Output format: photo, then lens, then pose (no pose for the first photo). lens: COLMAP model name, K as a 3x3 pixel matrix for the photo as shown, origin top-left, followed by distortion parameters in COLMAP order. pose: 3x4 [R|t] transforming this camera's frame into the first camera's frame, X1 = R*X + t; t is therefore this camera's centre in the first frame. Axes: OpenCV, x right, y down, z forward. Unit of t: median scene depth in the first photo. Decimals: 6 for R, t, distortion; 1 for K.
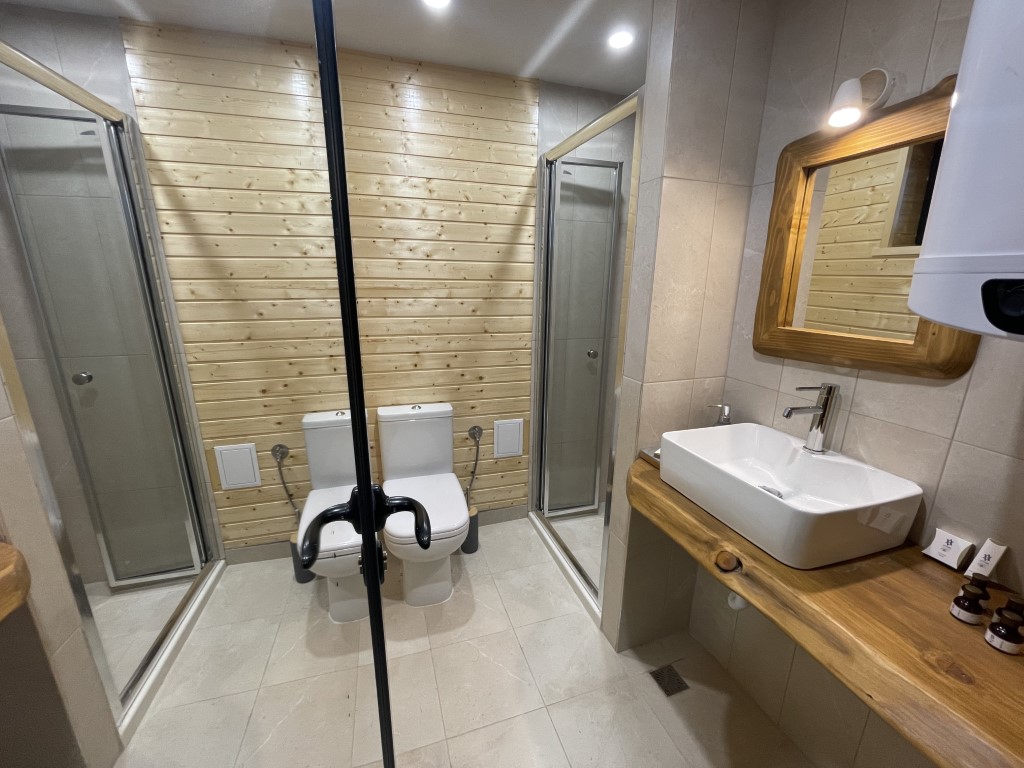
lens RADIAL K [[416.0, 0, 508.6], [0, 416.0, 387.3], [0, 0, 1]] dist [-0.003620, 0.000058]
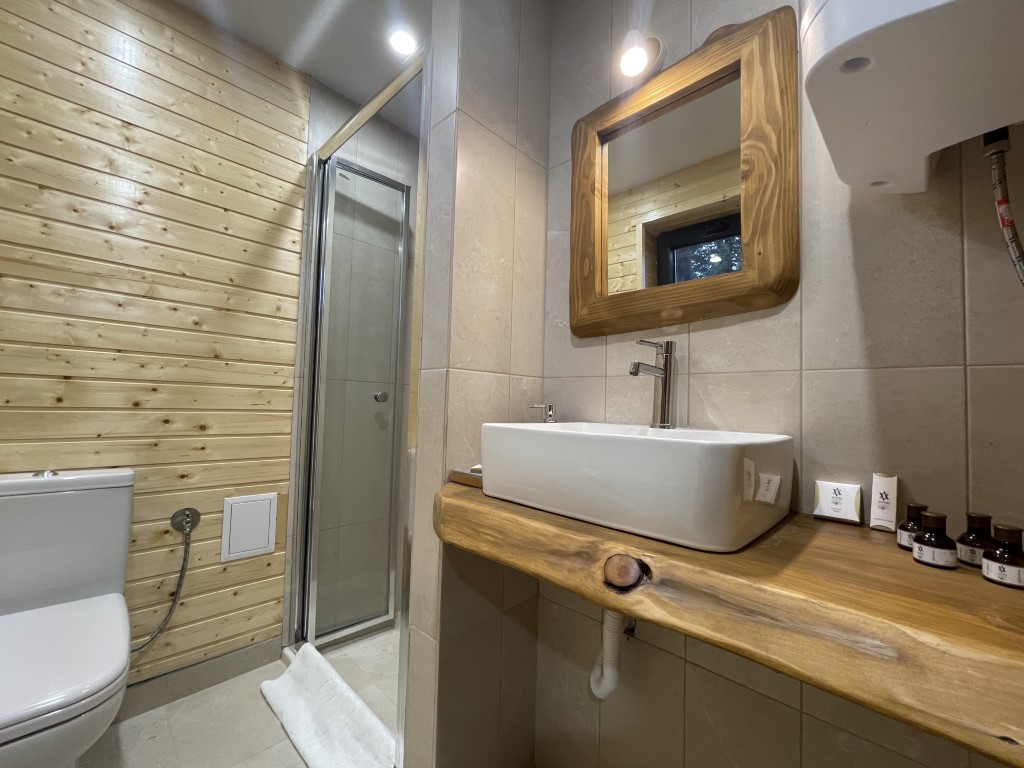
lens RADIAL K [[416.0, 0, 510.1], [0, 416.0, 386.4], [0, 0, 1]] dist [-0.003620, 0.000058]
pose [[0.886385, 0.033609, 0.461727, 0.095262], [0.099714, 0.960091, -0.261308, 0.222855], [-0.452083, 0.277660, 0.847659, 0.380849]]
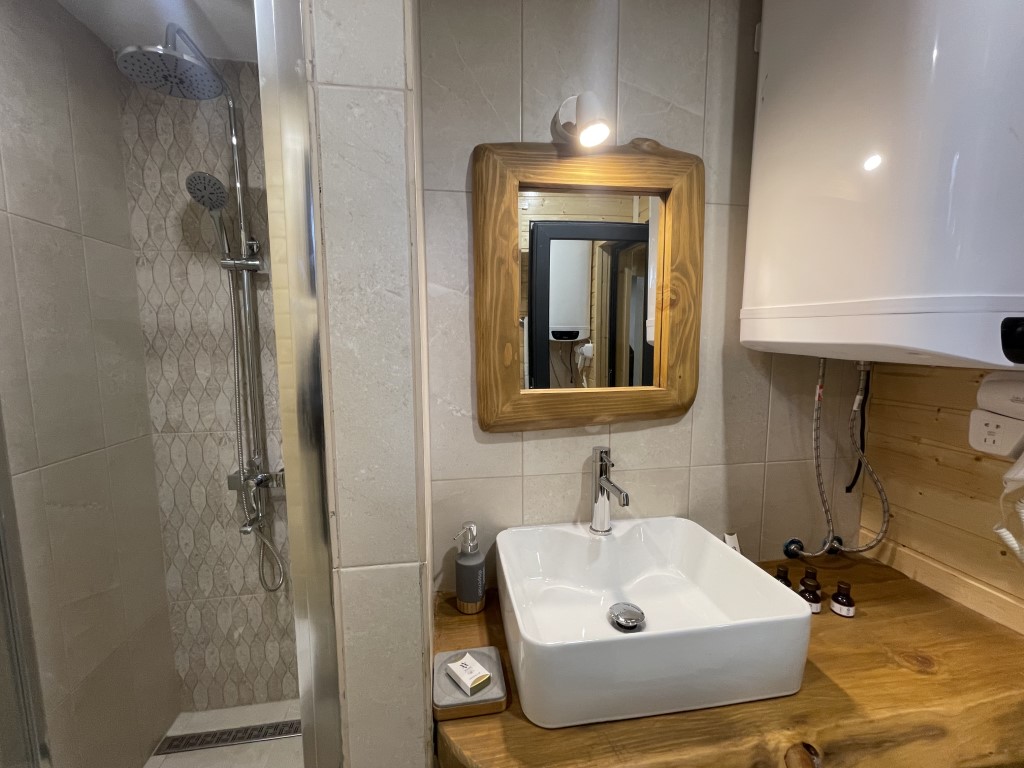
lens RADIAL K [[416.0, 0, 507.8], [0, 416.0, 386.0], [0, 0, 1]] dist [-0.003620, 0.000058]
pose [[0.169087, -0.115667, 0.978791, -0.062171], [0.258801, 0.963453, 0.069146, -0.199296], [-0.951016, 0.241620, 0.192842, 0.826561]]
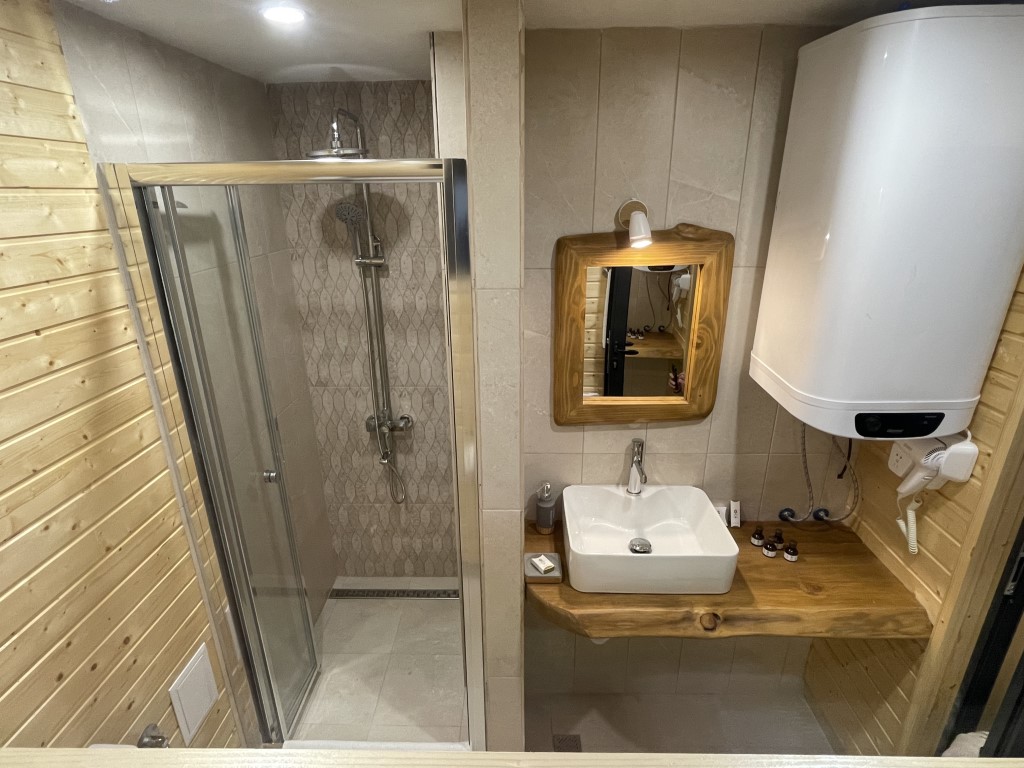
lens RADIAL K [[543.3, 0, 505.5], [0, 543.3, 388.9], [0, 0, 1]] dist [-0.003769, -0.002584]
pose [[0.337139, -0.340420, 0.877753, -0.606882], [0.253816, 0.930681, 0.263458, -0.567209], [-0.906595, 0.133966, 0.400173, 0.577162]]
